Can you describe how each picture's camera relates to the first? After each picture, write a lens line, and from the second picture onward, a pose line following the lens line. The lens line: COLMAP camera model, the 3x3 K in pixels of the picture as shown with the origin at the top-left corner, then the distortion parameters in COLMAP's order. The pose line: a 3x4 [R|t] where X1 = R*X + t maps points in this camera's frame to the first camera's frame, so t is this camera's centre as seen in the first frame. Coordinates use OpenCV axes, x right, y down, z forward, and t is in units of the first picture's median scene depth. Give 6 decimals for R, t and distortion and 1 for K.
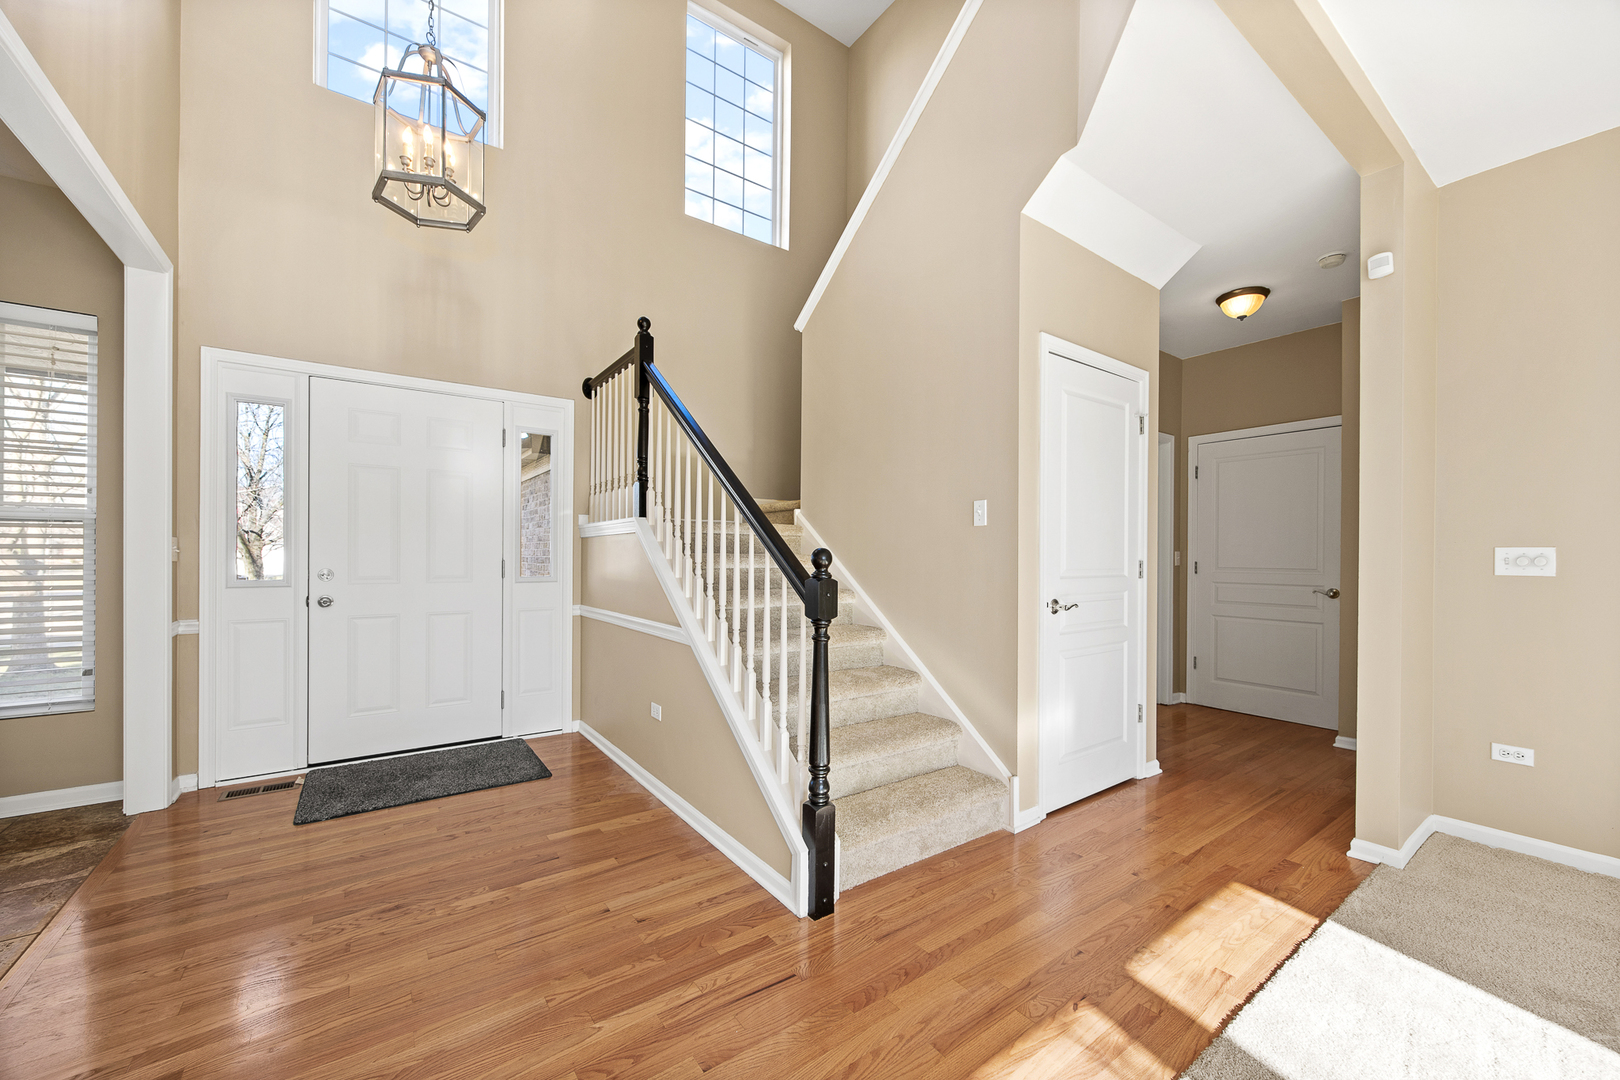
lens RADIAL K [[629.1, 0, 814.6], [0, 629.1, 551.0], [0, 0, 1]] dist [0.001008, 0.000089]
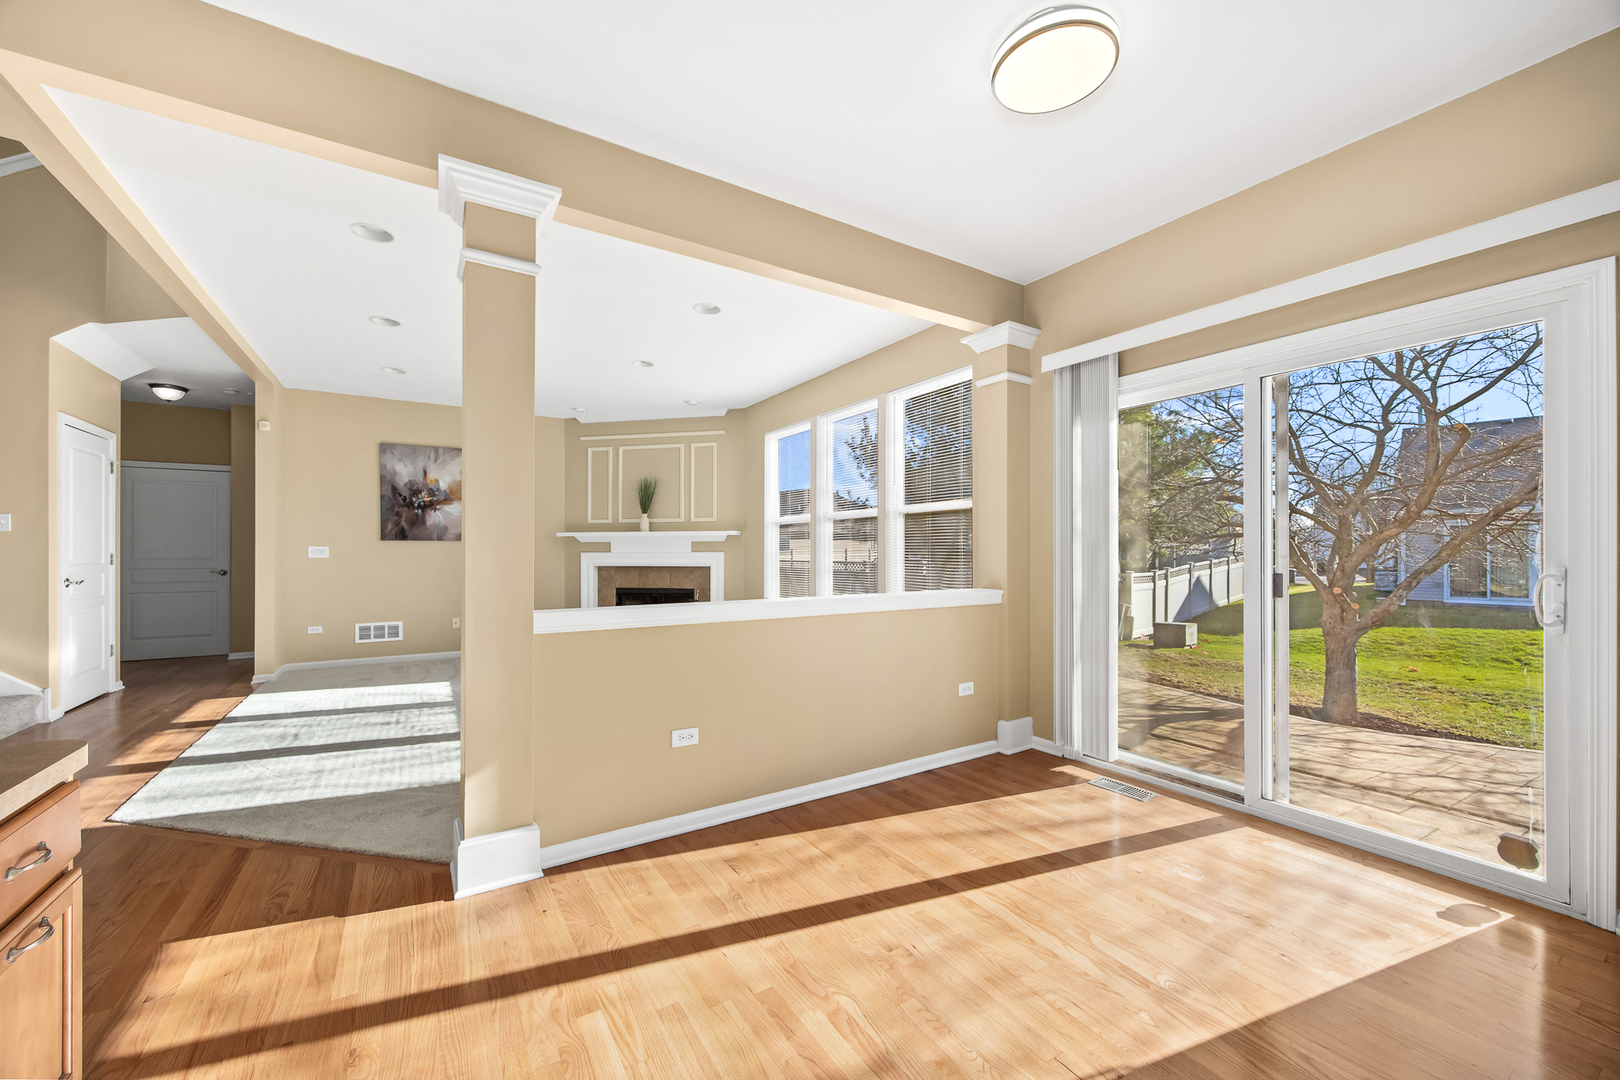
lens RADIAL K [[629.1, 0, 811.6], [0, 629.1, 548.4], [0, 0, 1]] dist [0.001008, 0.000089]
pose [[0.066965, -0.003471, 0.997749, -0.954871], [-0.000051, 0.999994, 0.003482, -0.004183], [-0.997755, -0.000284, 0.066965, -0.869453]]
